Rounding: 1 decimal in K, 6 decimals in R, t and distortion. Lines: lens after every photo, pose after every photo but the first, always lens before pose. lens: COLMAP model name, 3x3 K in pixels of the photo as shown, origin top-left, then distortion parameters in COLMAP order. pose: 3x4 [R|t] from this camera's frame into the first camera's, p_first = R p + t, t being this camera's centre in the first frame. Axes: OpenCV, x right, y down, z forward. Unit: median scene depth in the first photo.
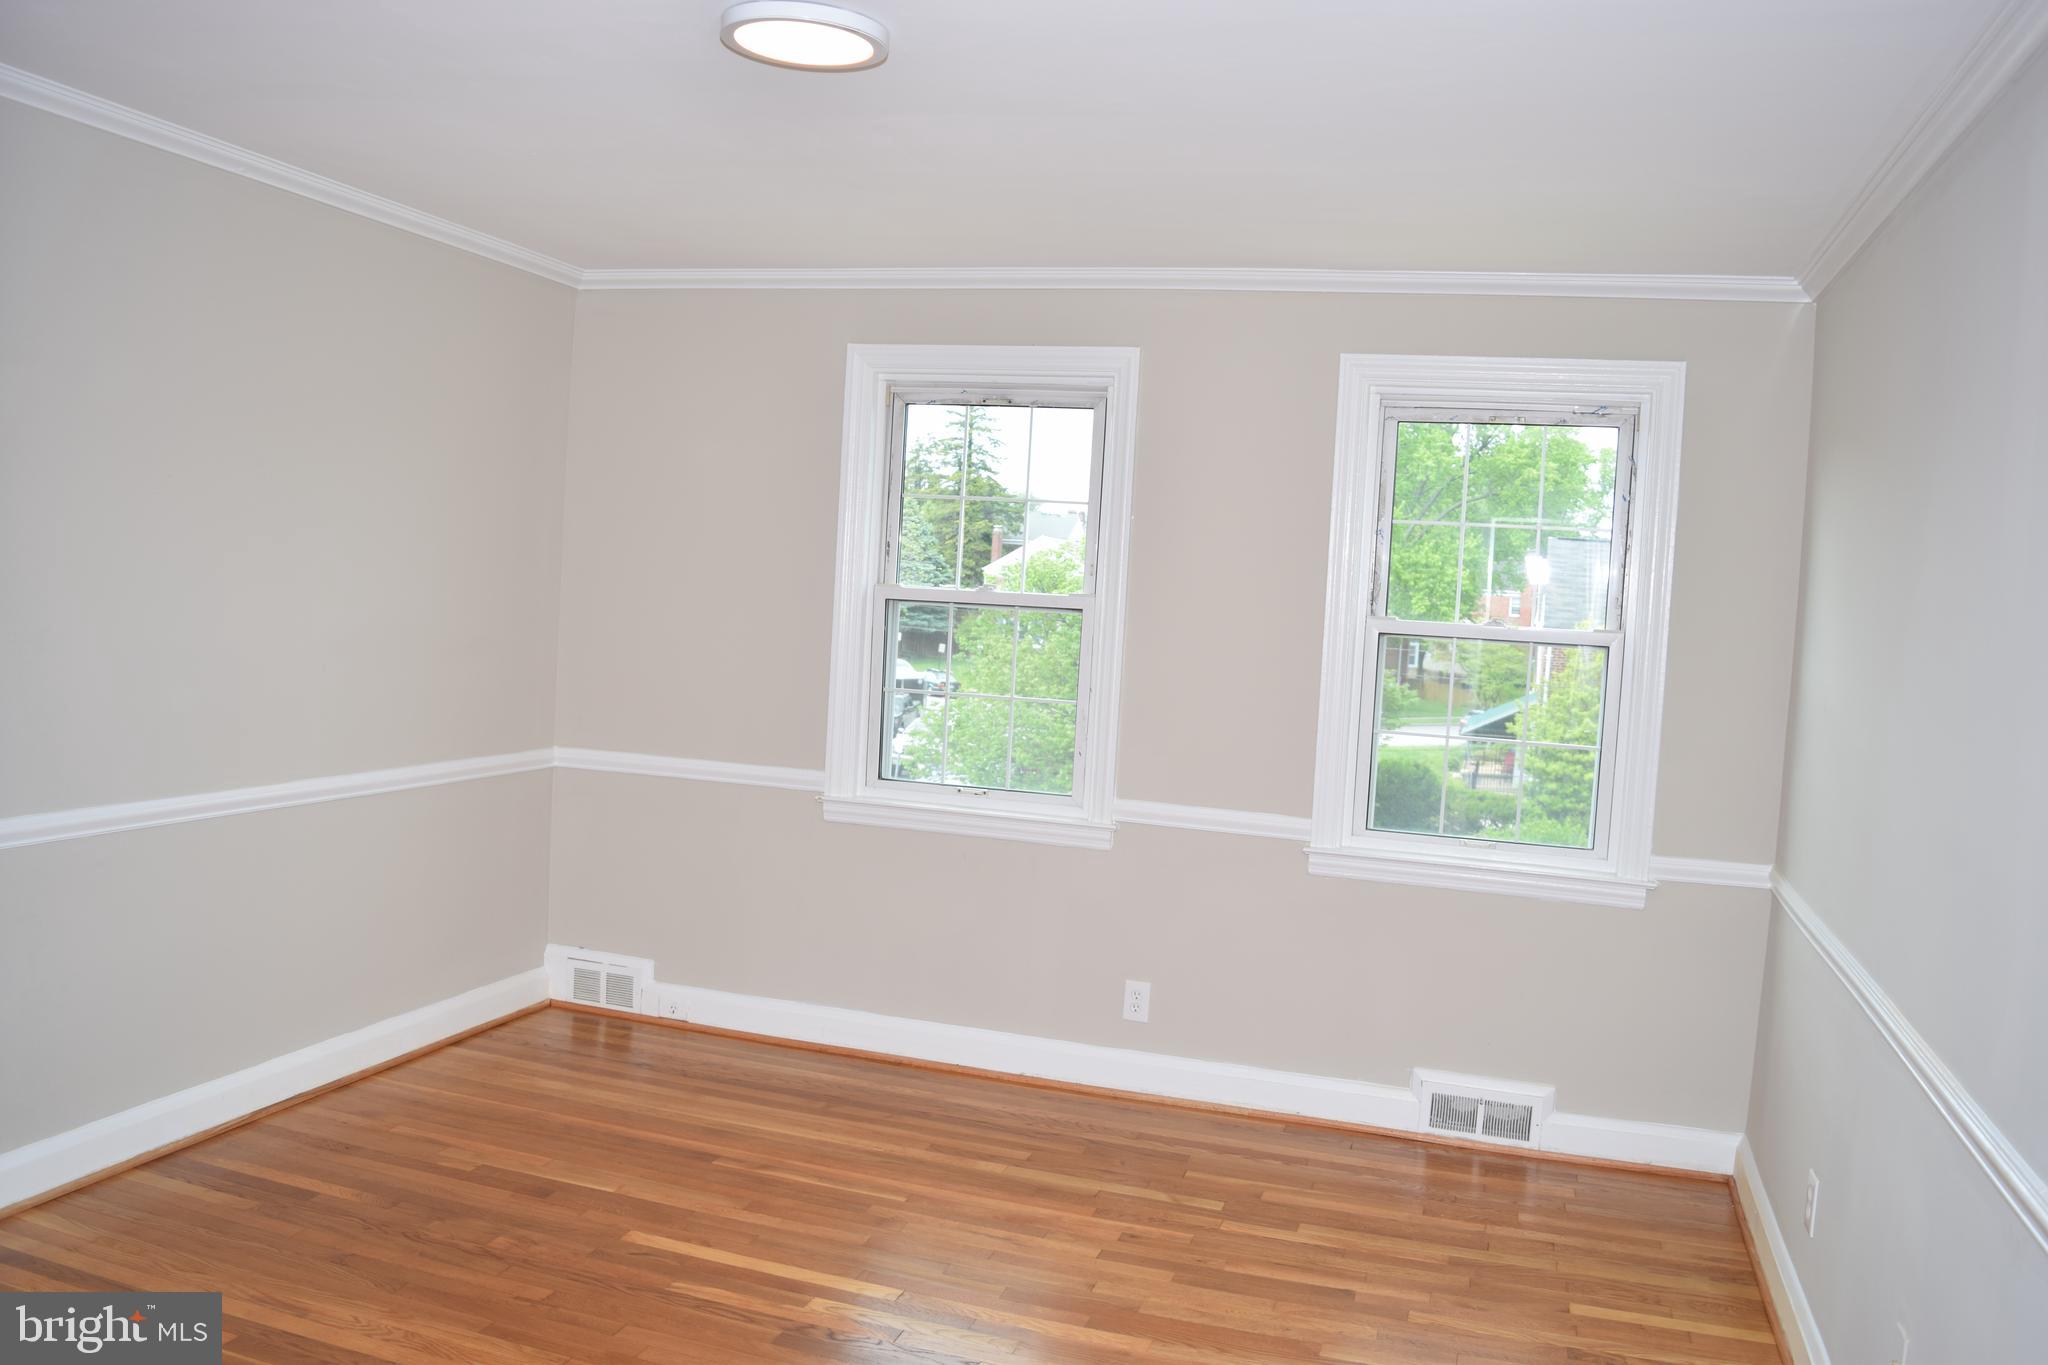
lens RADIAL K [[1624.8, 0, 1018.7], [0, 1624.8, 677.2], [0, 0, 1]] dist [-0.091103, 0.021910]
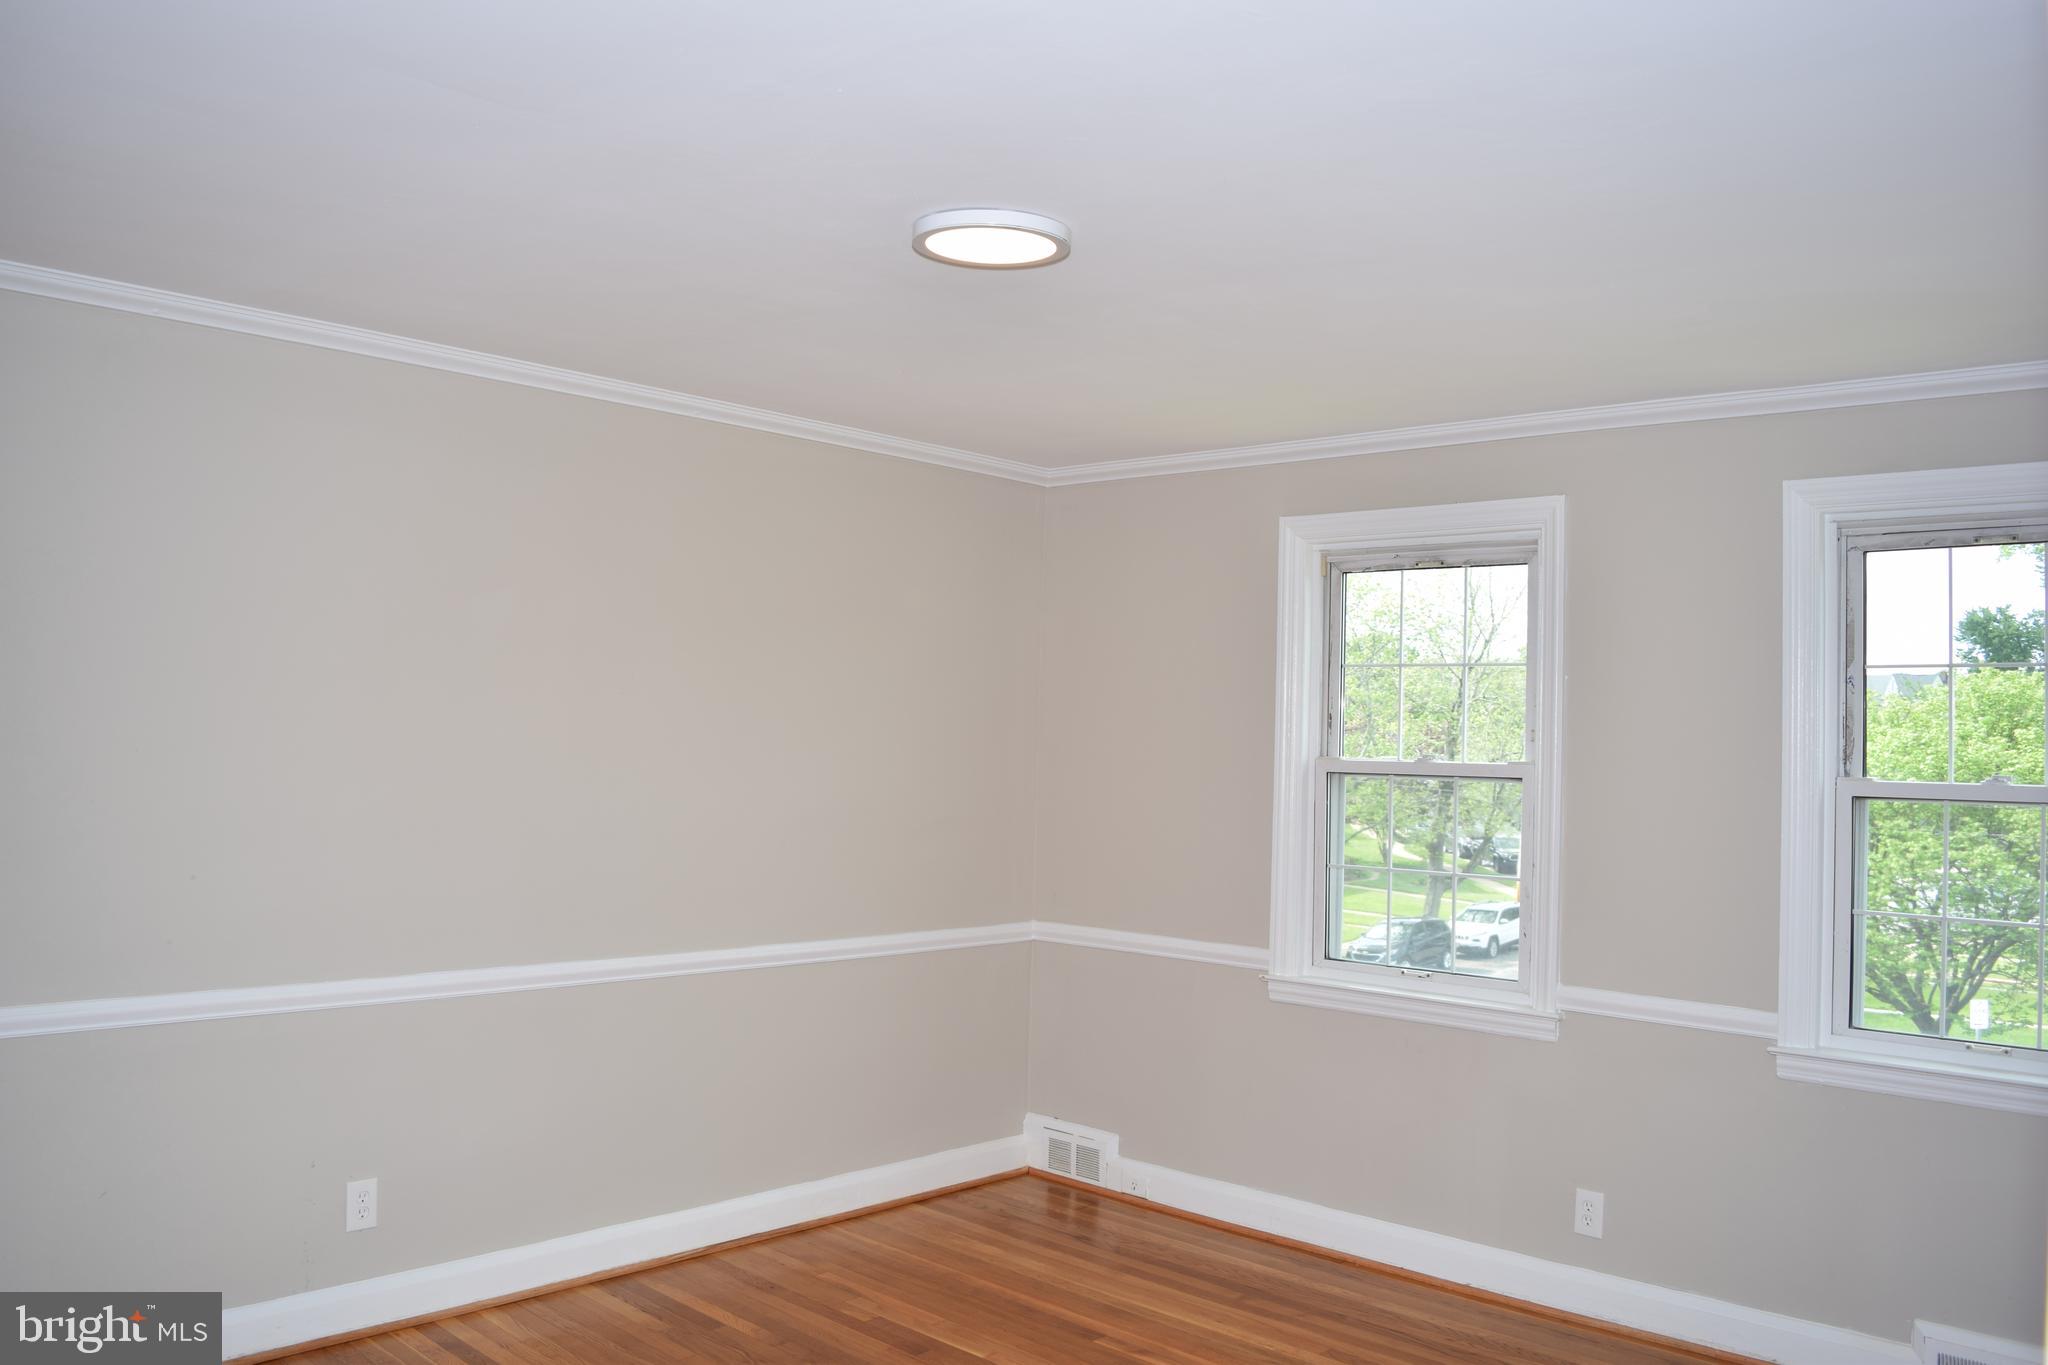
lens RADIAL K [[1624.8, 0, 1028.4], [0, 1624.8, 687.3], [0, 0, 1]] dist [-0.091103, 0.021910]
pose [[0.903505, -0.044309, -0.426280, 0.187656], [-0.001676, 0.994268, -0.106900, 0.005747], [0.428573, 0.097299, 0.898253, 0.048729]]
